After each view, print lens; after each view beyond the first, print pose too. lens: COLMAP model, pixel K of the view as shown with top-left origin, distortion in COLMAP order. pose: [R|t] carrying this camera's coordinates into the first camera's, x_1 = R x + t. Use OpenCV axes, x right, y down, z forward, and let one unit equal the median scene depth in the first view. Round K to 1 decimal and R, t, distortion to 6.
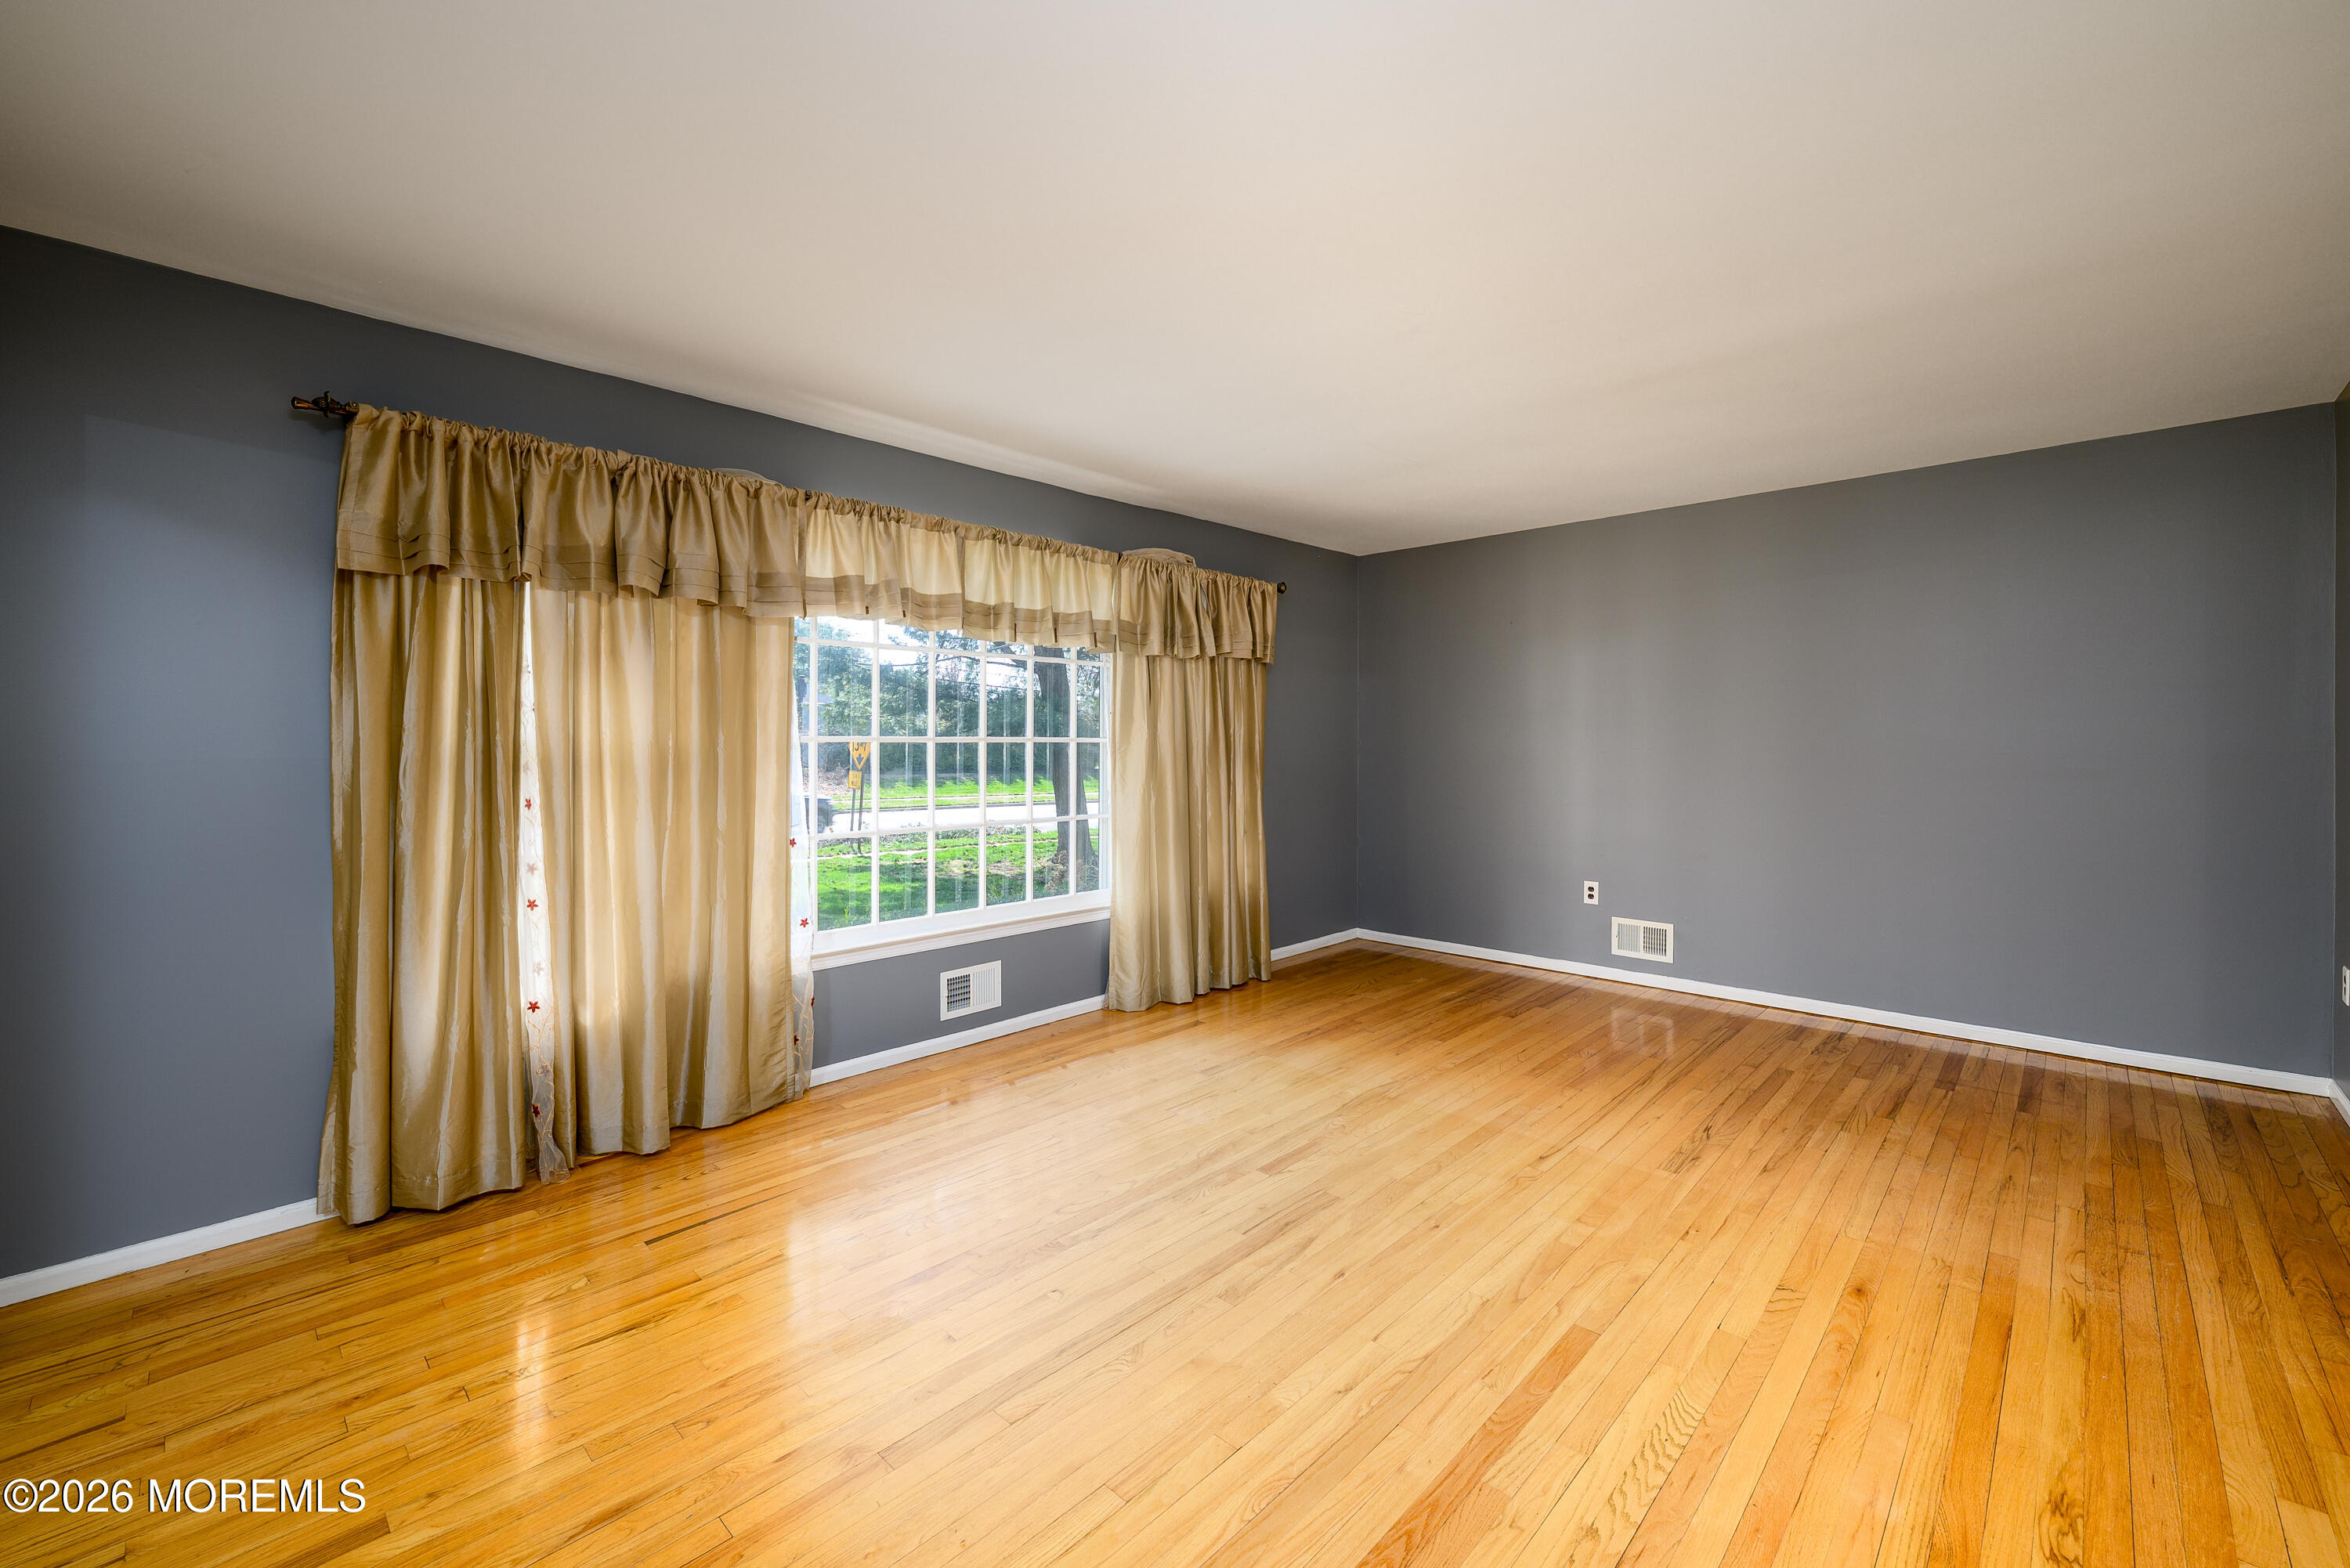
lens RADIAL K [[951.7, 0, 1175.5], [0, 951.7, 763.6], [0, 0, 1]] dist [0.001604, 0.000294]
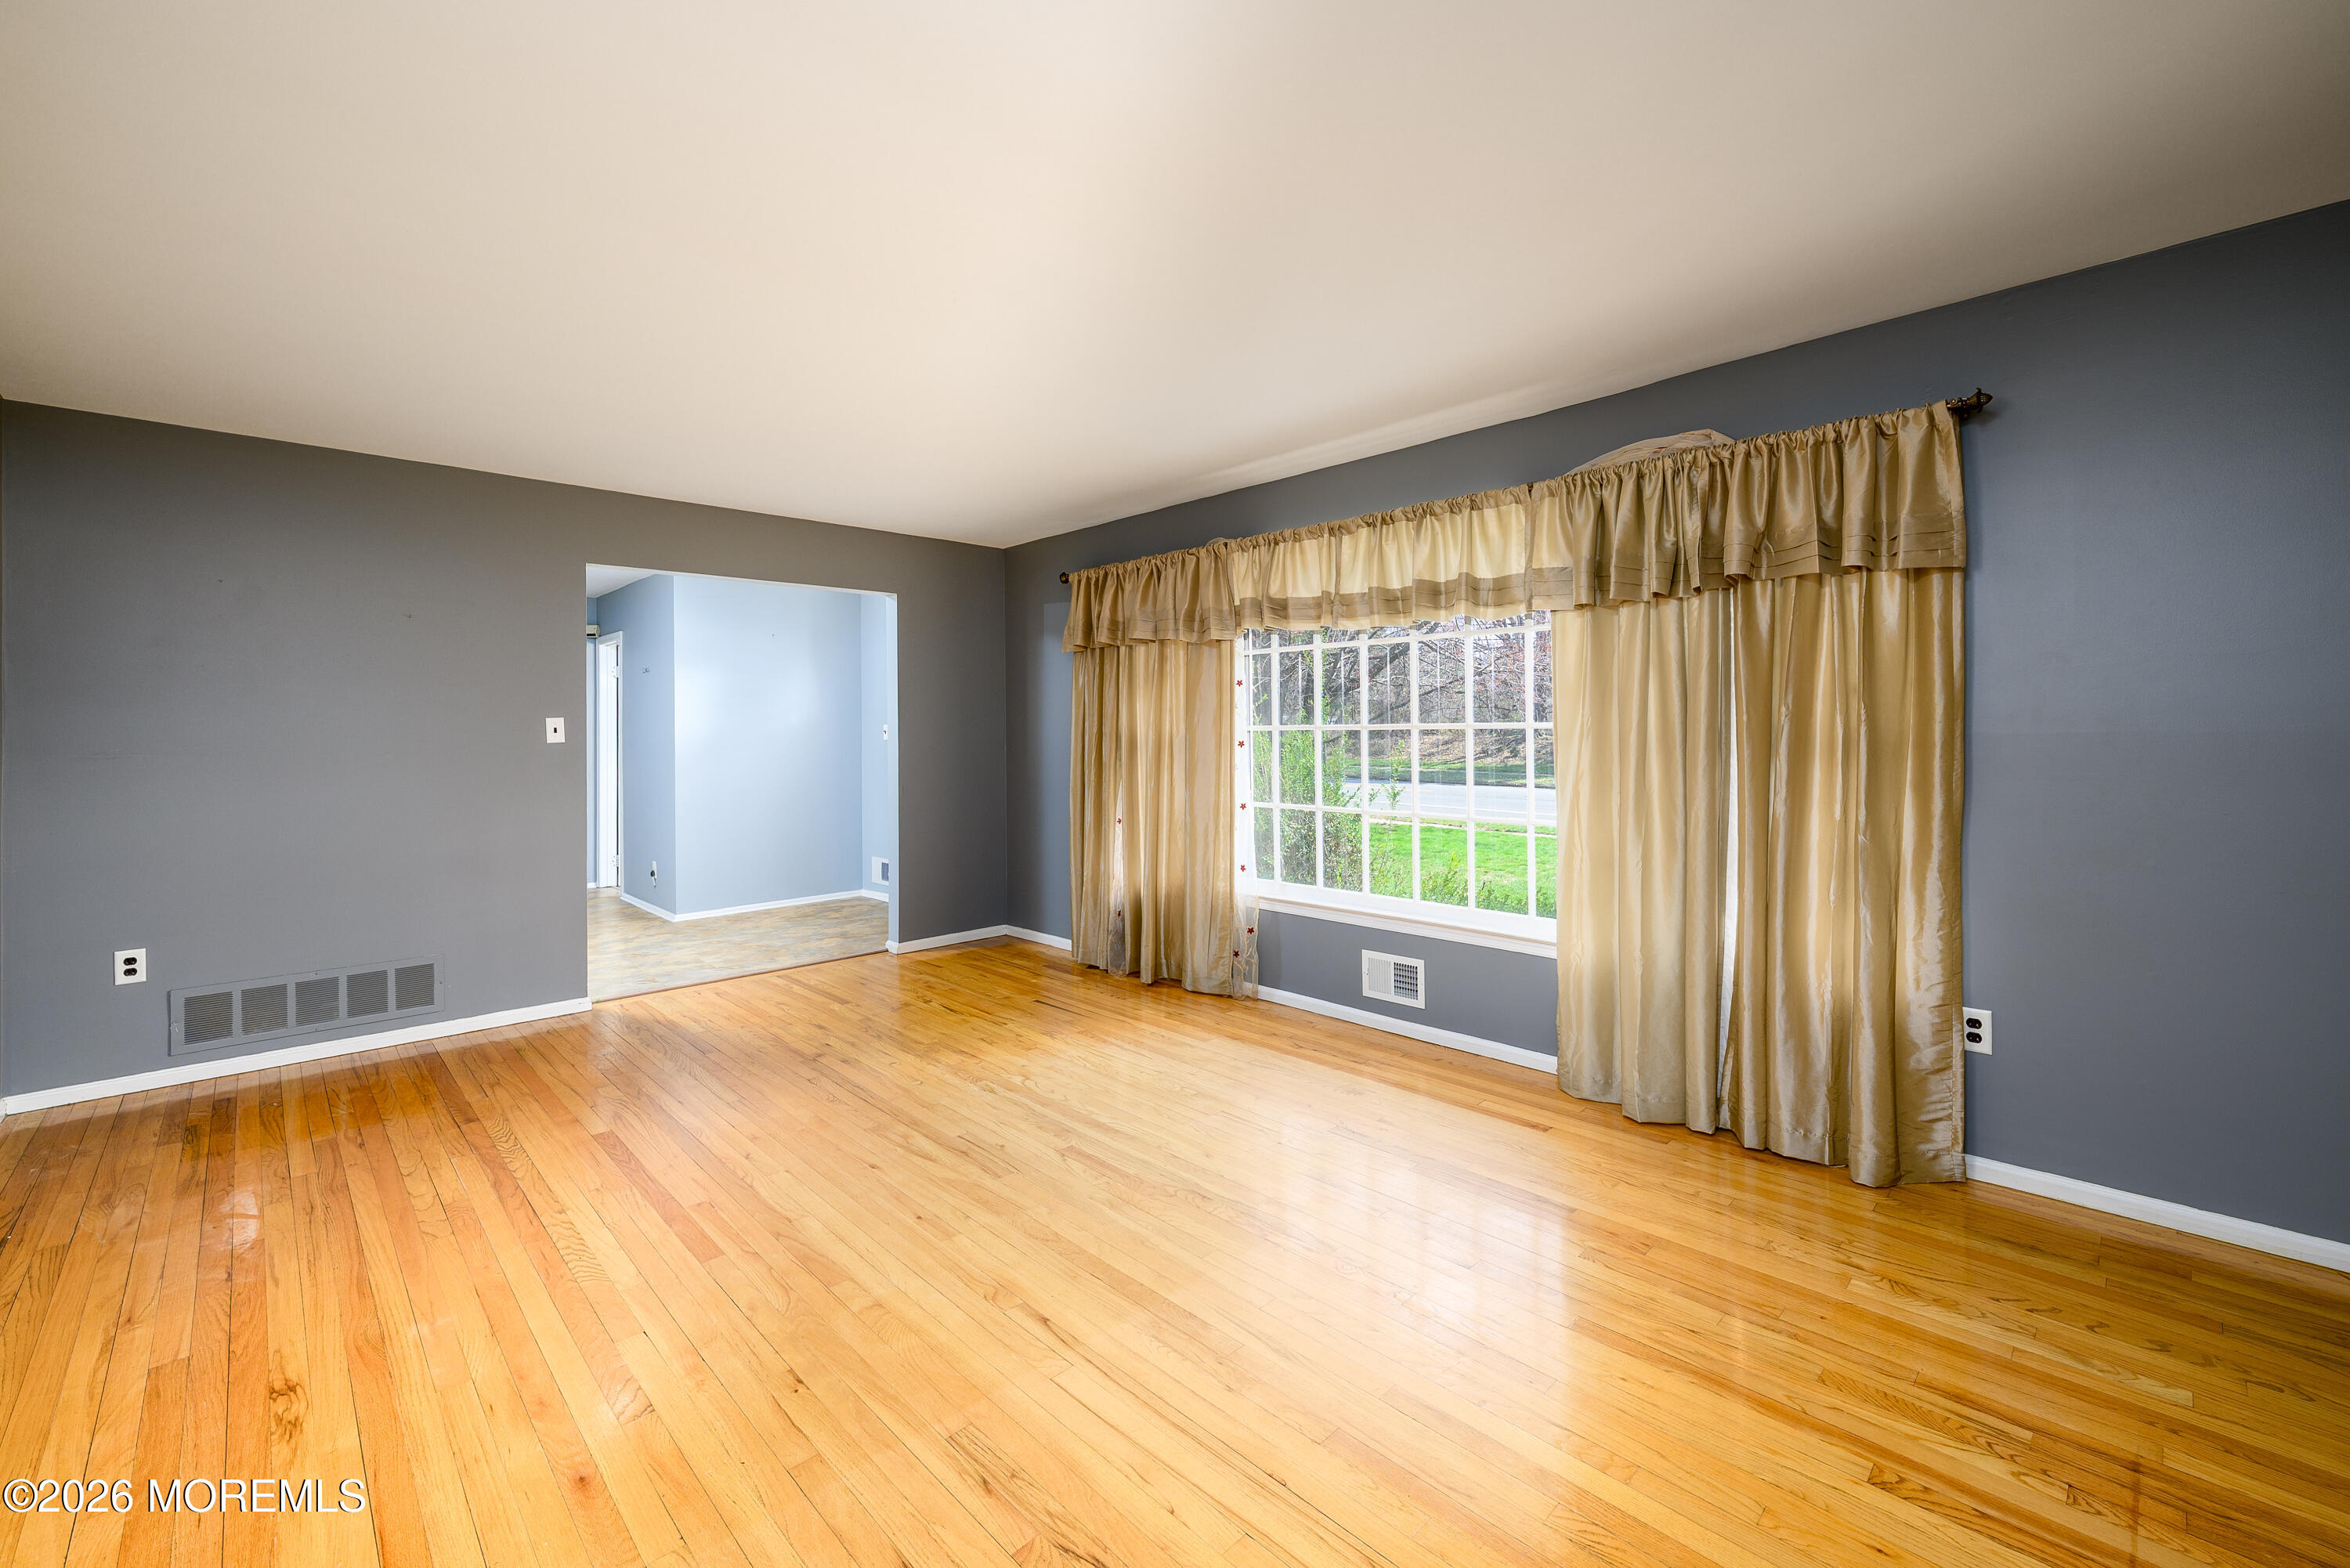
lens RADIAL K [[951.7, 0, 1182.1], [0, 951.7, 735.4], [0, 0, 1]] dist [0.001604, 0.000294]
pose [[-0.031966, 0.005352, -0.999475, 0.829846], [-0.012754, 0.999902, 0.005763, -0.019536], [0.999408, 0.012932, -0.031895, 0.855203]]
